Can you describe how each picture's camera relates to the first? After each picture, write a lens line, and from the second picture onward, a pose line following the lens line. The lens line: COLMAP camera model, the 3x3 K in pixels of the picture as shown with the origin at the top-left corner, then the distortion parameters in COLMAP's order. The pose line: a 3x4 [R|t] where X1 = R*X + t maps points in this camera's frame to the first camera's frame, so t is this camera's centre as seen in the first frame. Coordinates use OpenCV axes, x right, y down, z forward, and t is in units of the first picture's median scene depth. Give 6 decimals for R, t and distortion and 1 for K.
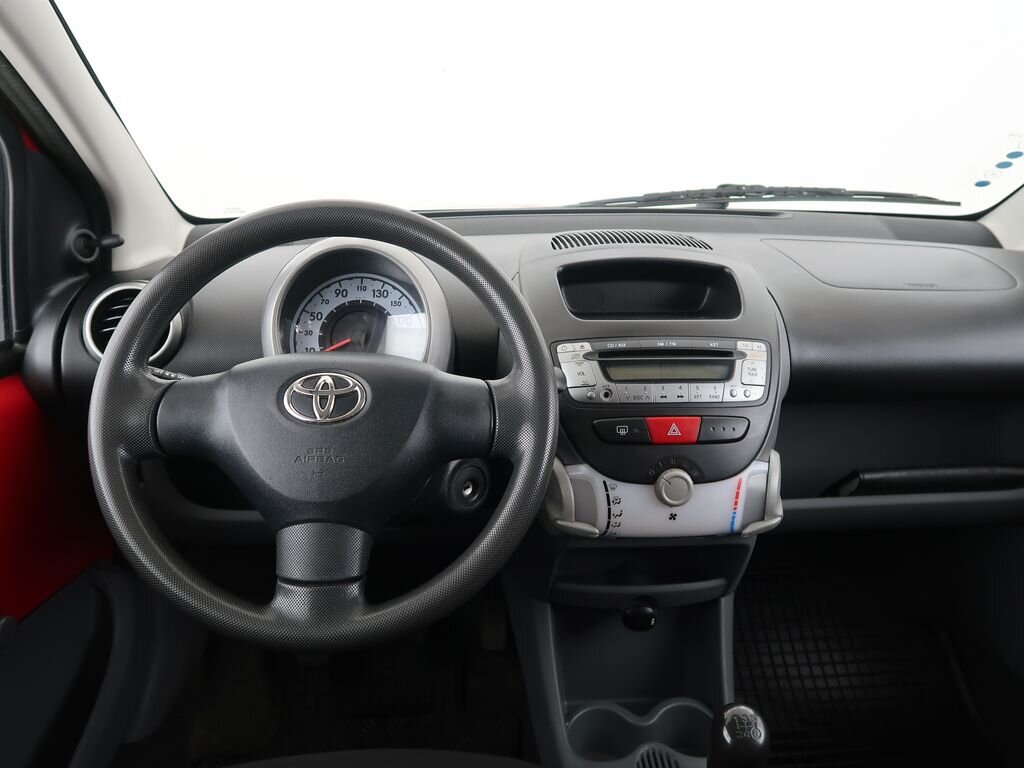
lens RADIAL K [[792.1, 0, 519.2], [0, 792.1, 381.1], [0, 0, 1]] dist [-0.019734, -0.000713]
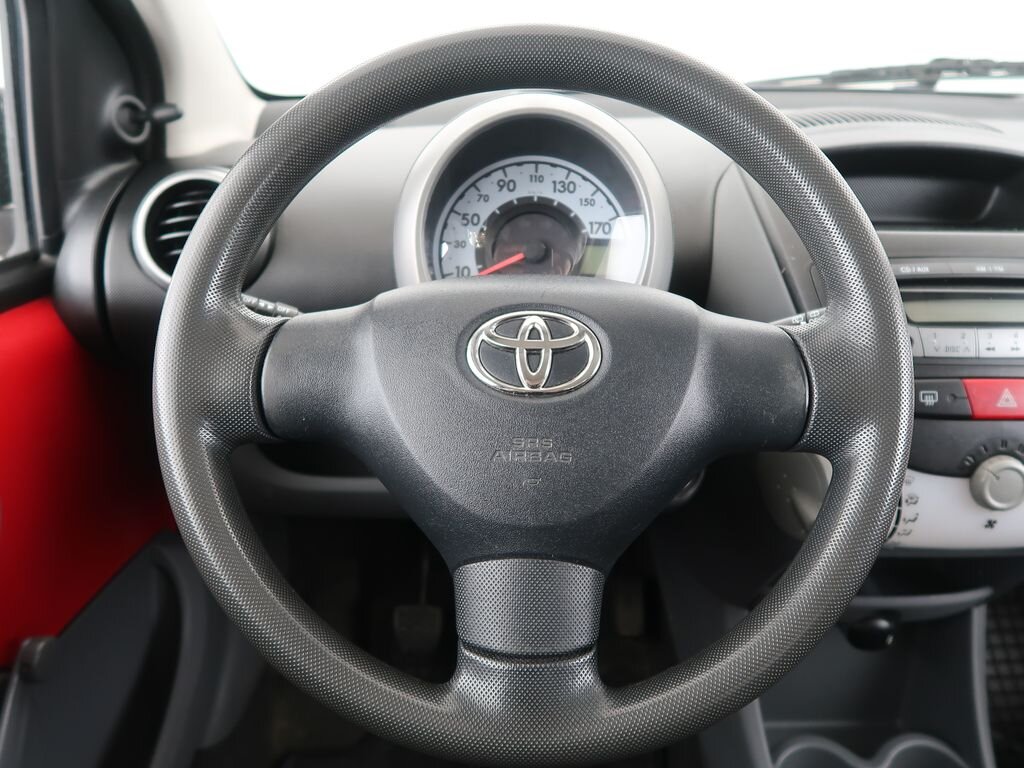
lens RADIAL K [[792.1, 0, 517.1], [0, 792.1, 383.9], [0, 0, 1]] dist [-0.019734, -0.000713]
pose [[0.998765, 0.020184, -0.045406, -0.184904], [-0.015137, 0.993940, 0.108879, -0.016821], [0.047328, -0.108057, 0.993017, 0.315914]]
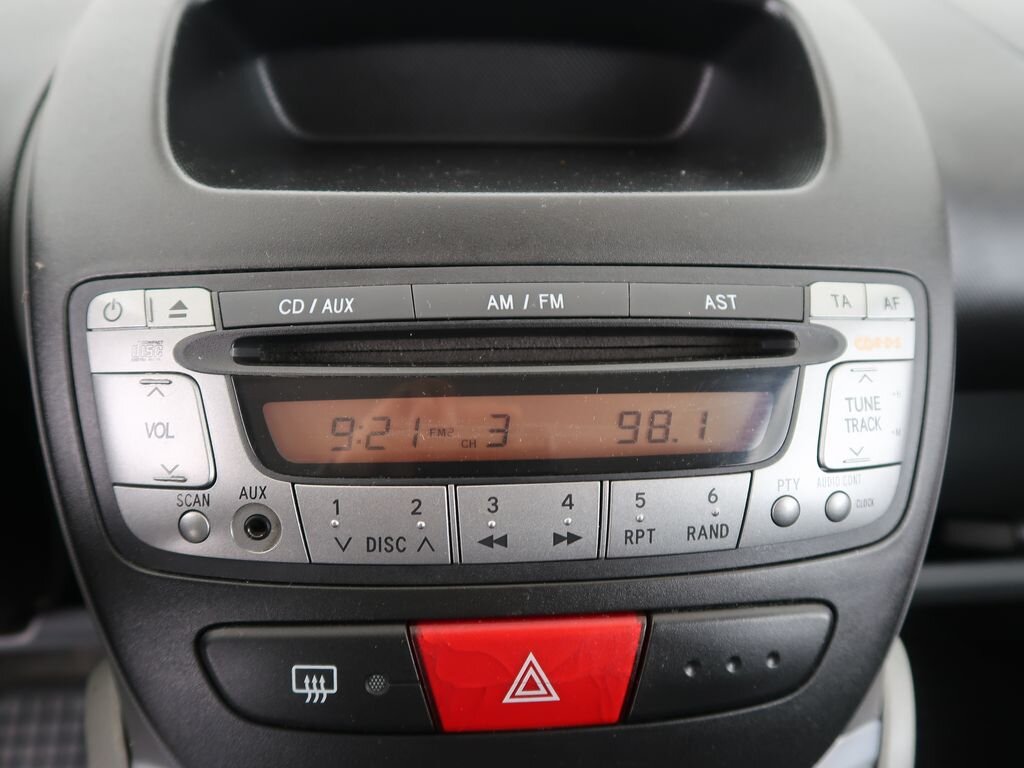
lens RADIAL K [[792.1, 0, 510.8], [0, 792.1, 377.3], [0, 0, 1]] dist [-0.019734, -0.000713]
pose [[0.999802, 0.009243, 0.017636, 0.181042], [-0.013170, 0.971286, 0.237552, -0.083489], [-0.014934, -0.237737, 0.971215, 0.774938]]
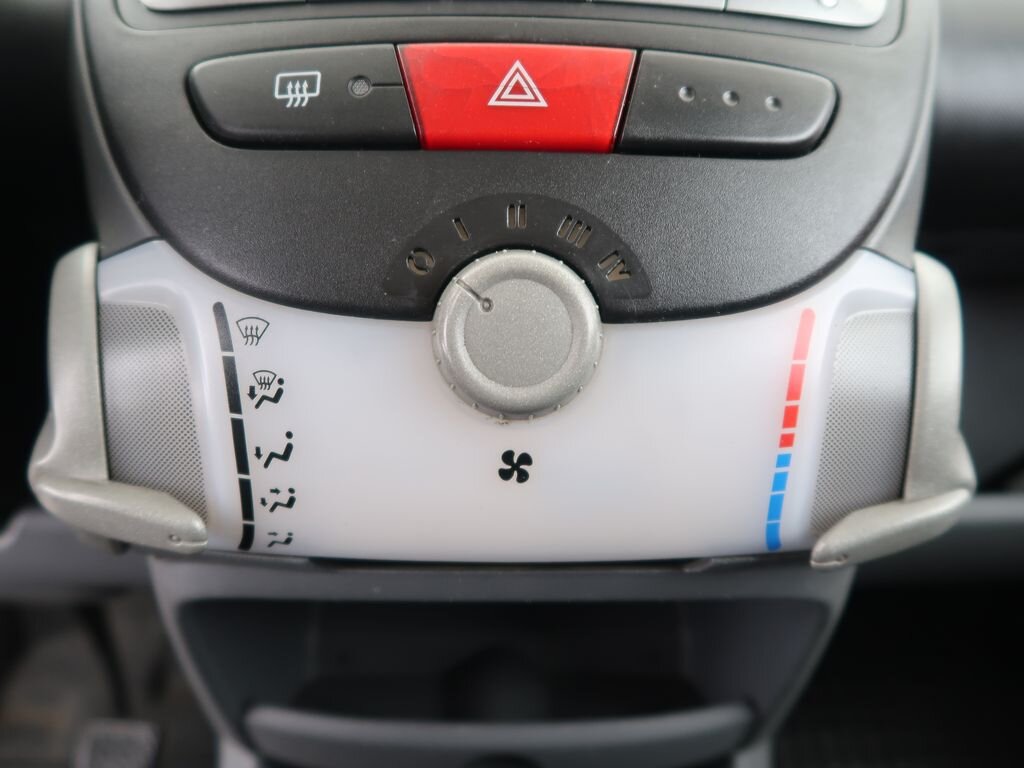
lens RADIAL K [[792.1, 0, 510.7], [0, 792.1, 381.2], [0, 0, 1]] dist [-0.019734, -0.000713]
pose [[0.999172, 0.010270, -0.039365, 0.199966], [-0.013153, 0.997194, -0.073697, 0.162260], [0.038498, 0.074154, 0.996503, 0.760937]]
